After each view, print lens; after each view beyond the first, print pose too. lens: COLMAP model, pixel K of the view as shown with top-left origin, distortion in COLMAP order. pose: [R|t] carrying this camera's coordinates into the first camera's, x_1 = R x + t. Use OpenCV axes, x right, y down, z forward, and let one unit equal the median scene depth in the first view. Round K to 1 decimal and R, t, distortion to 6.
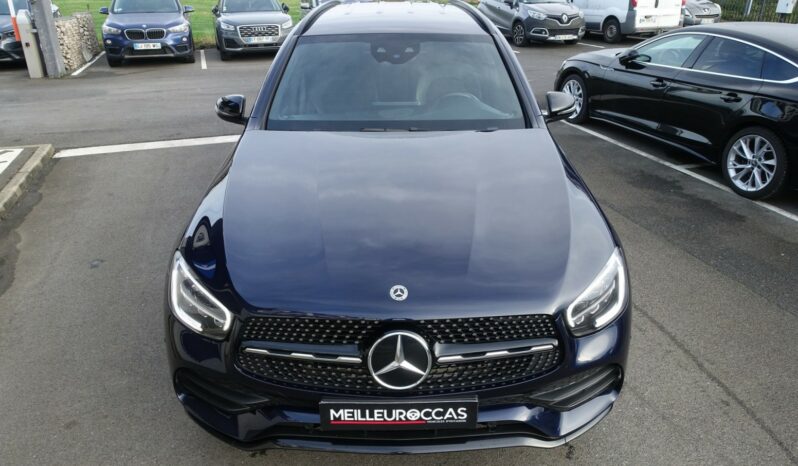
lens RADIAL K [[574.6, 0, 399.0], [0, 574.6, 233.0], [0, 0, 1]] dist [0.000749, -0.001873]
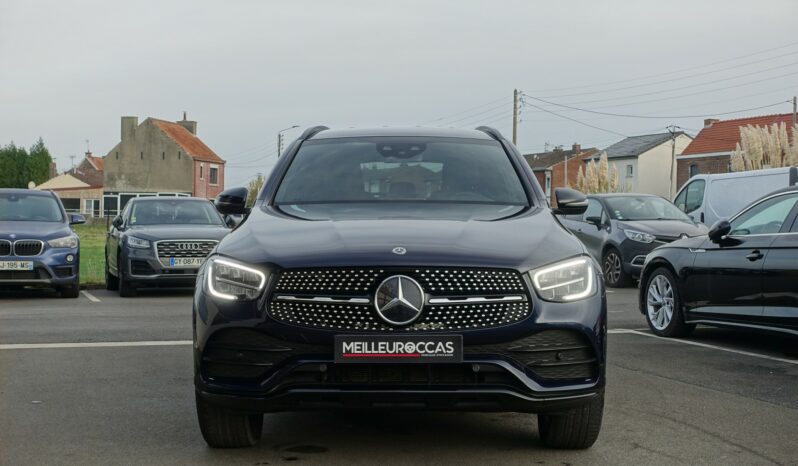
lens RADIAL K [[1231.4, 0, 399.0], [0, 1231.4, 233.0], [0, 0, 1]] dist [0.008213, -0.025336]
pose [[0.999865, 0.005829, -0.015366, 0.040181], [-0.011578, 0.913402, -0.406894, 1.158935], [0.011663, 0.407017, 0.913346, -1.507785]]
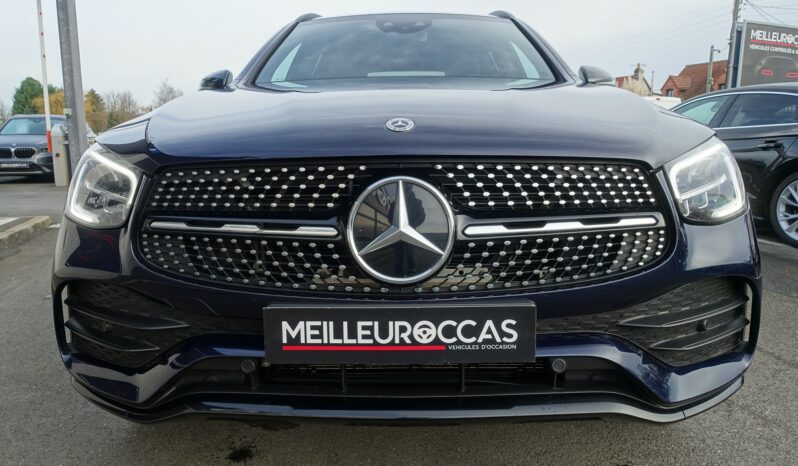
lens RADIAL K [[552.1, 0, 399.0], [0, 552.1, 233.0], [0, 0, 1]] dist [-0.001756, -0.003383]
pose [[0.999631, -0.001119, -0.027126, 0.014217], [-0.006110, 0.964253, -0.264914, 0.363883], [0.026453, 0.264982, 0.963890, 0.434274]]
